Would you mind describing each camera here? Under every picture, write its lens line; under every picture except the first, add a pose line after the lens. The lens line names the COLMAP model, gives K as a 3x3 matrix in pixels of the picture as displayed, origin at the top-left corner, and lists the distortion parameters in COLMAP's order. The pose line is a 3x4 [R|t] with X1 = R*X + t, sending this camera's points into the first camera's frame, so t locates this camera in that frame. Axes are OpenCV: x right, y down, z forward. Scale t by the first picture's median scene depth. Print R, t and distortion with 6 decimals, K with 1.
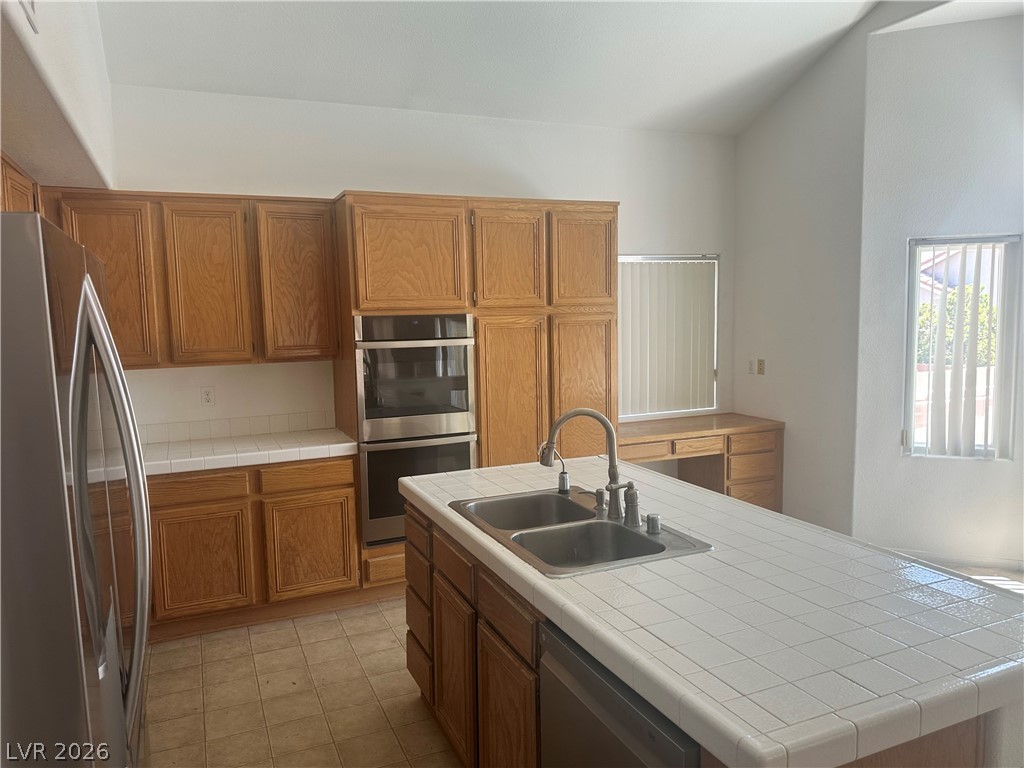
lens RADIAL K [[750.7, 0, 512.2], [0, 750.7, 385.3], [0, 0, 1]] dist [0.056816, 0.000497]
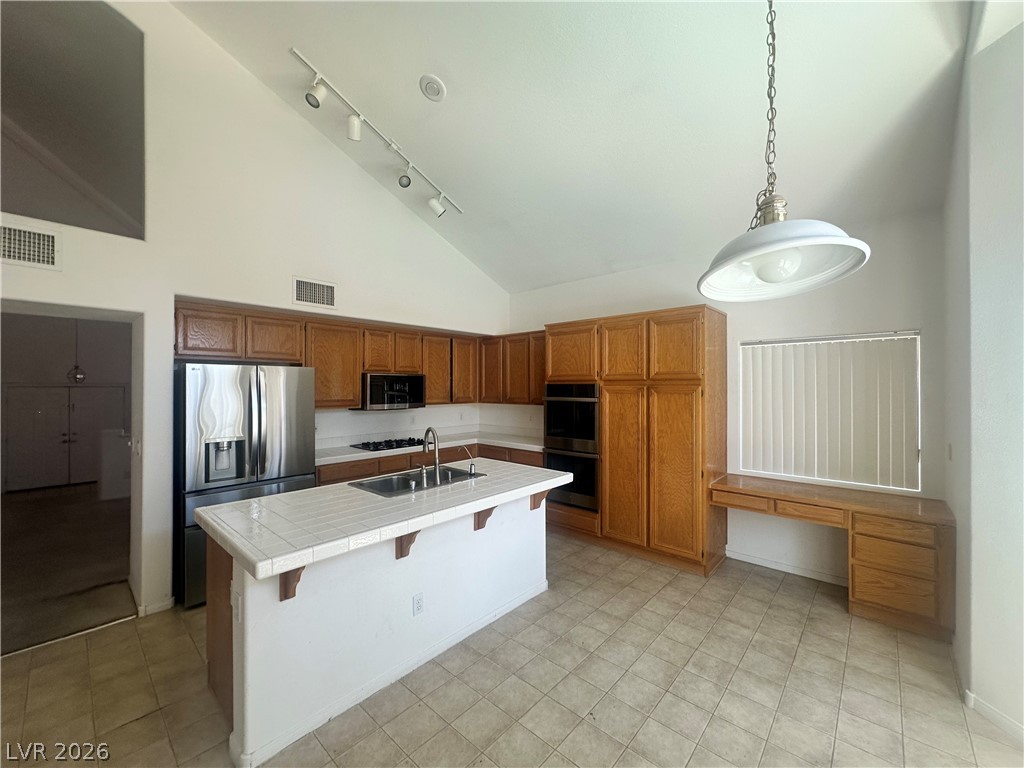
lens RADIAL K [[409.7, 0, 513.3], [0, 409.7, 385.0], [0, 0, 1]] dist [-0.000014, 0.000158]
pose [[0.417506, 0.018009, -0.908496, 0.710371], [-0.106479, 0.993885, -0.029232, -0.044453], [0.902414, 0.108941, 0.416870, 0.429951]]
